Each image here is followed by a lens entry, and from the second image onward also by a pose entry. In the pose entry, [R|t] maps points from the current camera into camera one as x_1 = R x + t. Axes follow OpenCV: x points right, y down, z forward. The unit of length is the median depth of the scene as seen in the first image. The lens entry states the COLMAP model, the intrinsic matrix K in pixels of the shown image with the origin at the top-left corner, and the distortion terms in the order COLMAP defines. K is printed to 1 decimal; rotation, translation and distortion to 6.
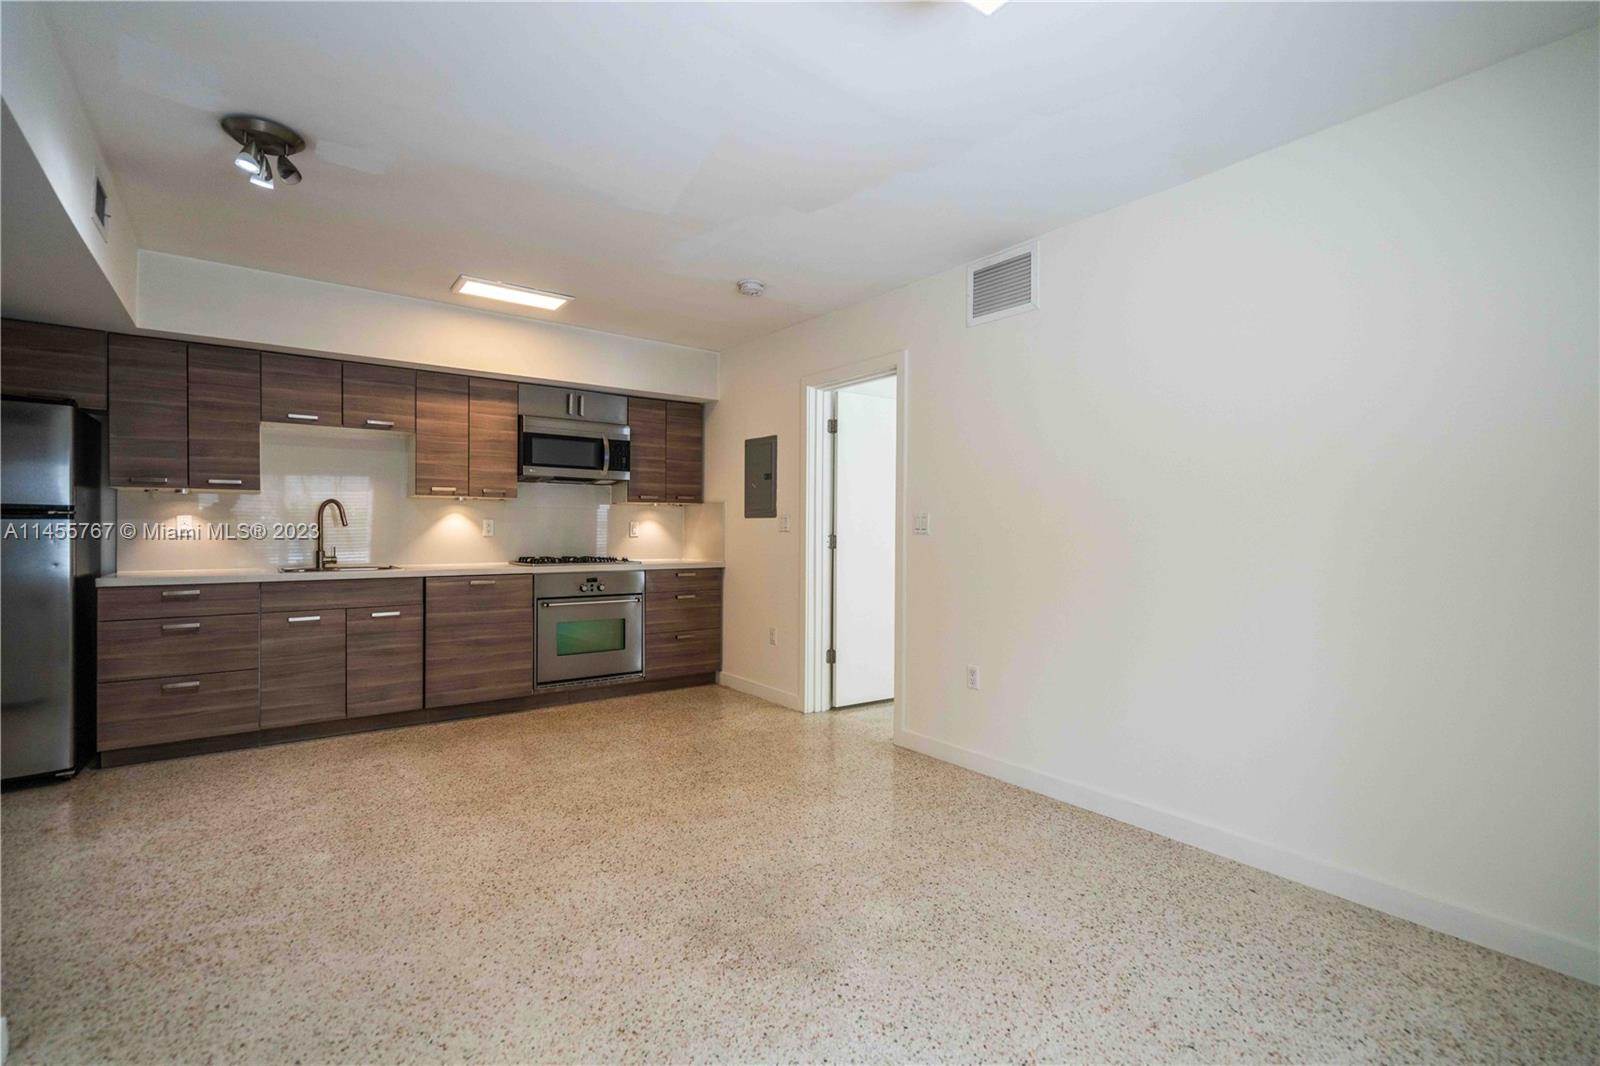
lens RADIAL K [[726.8, 0, 803.7], [0, 726.8, 532.8], [0, 0, 1]] dist [-0.001910, 0.000779]
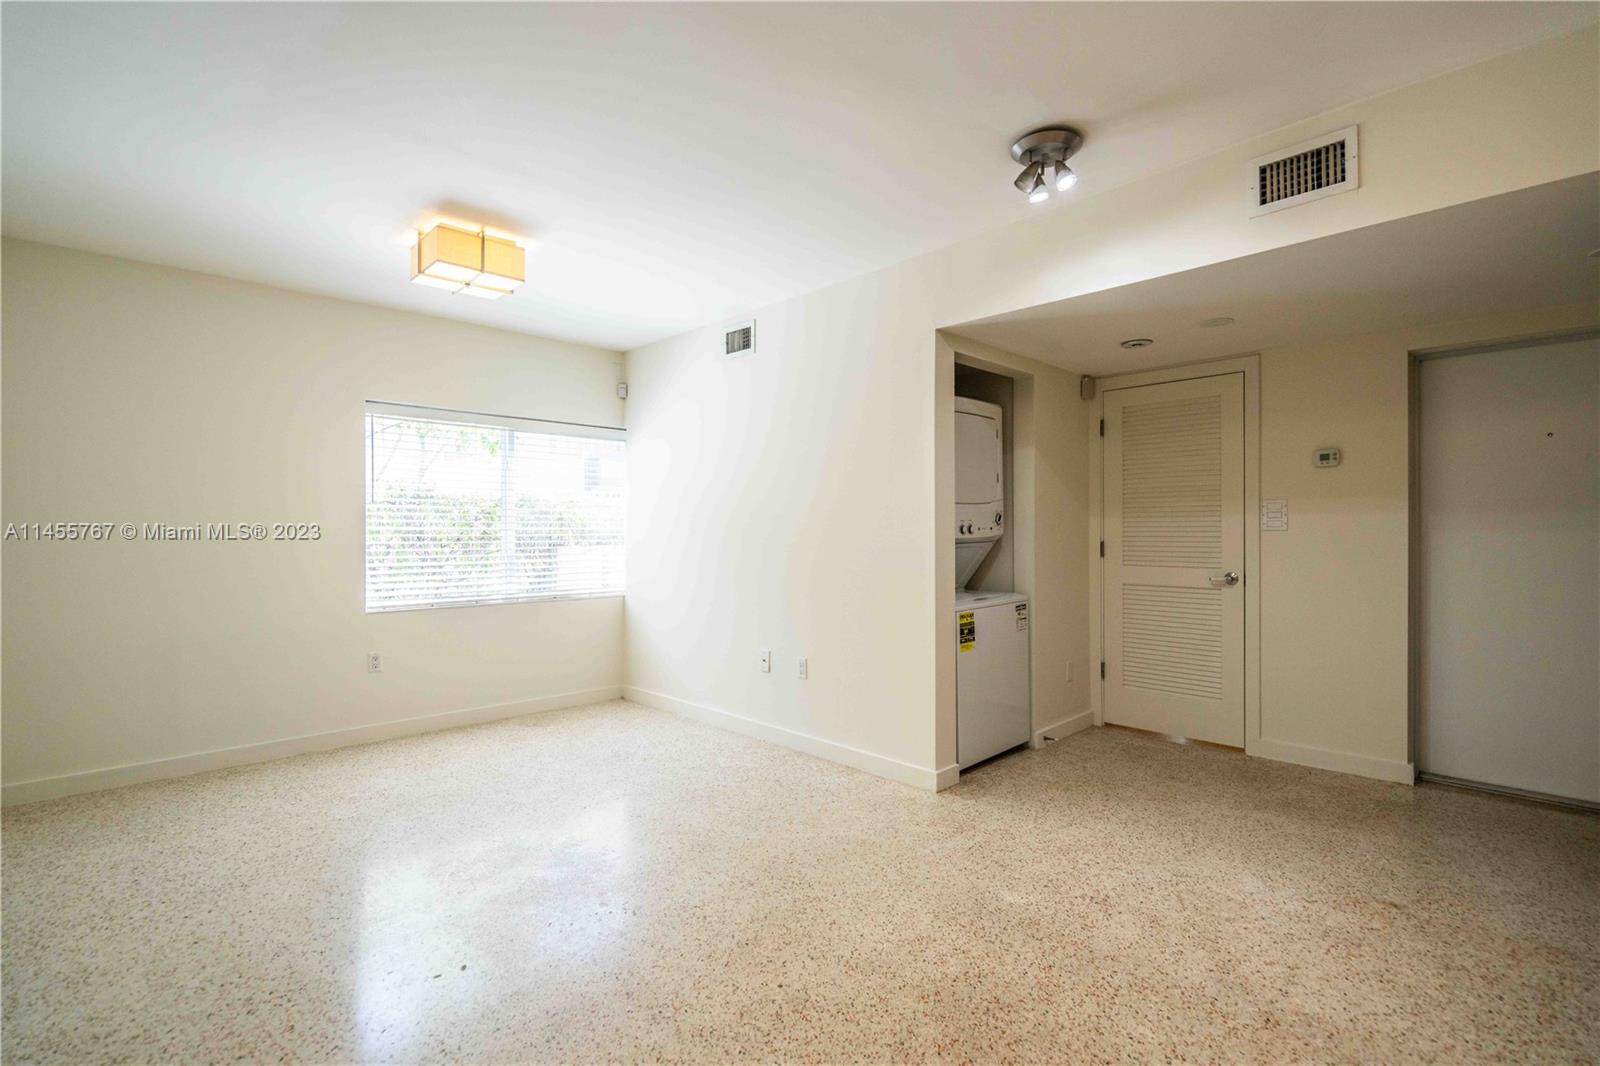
lens RADIAL K [[724.1, 0, 802.8], [0, 724.1, 533.9], [0, 0, 1]] dist [-0.004461, -0.000029]
pose [[-0.991751, -0.006149, -0.128035, -0.169123], [-0.006777, 0.999967, 0.004468, -0.011579], [0.128003, 0.005299, -0.991760, 1.142643]]
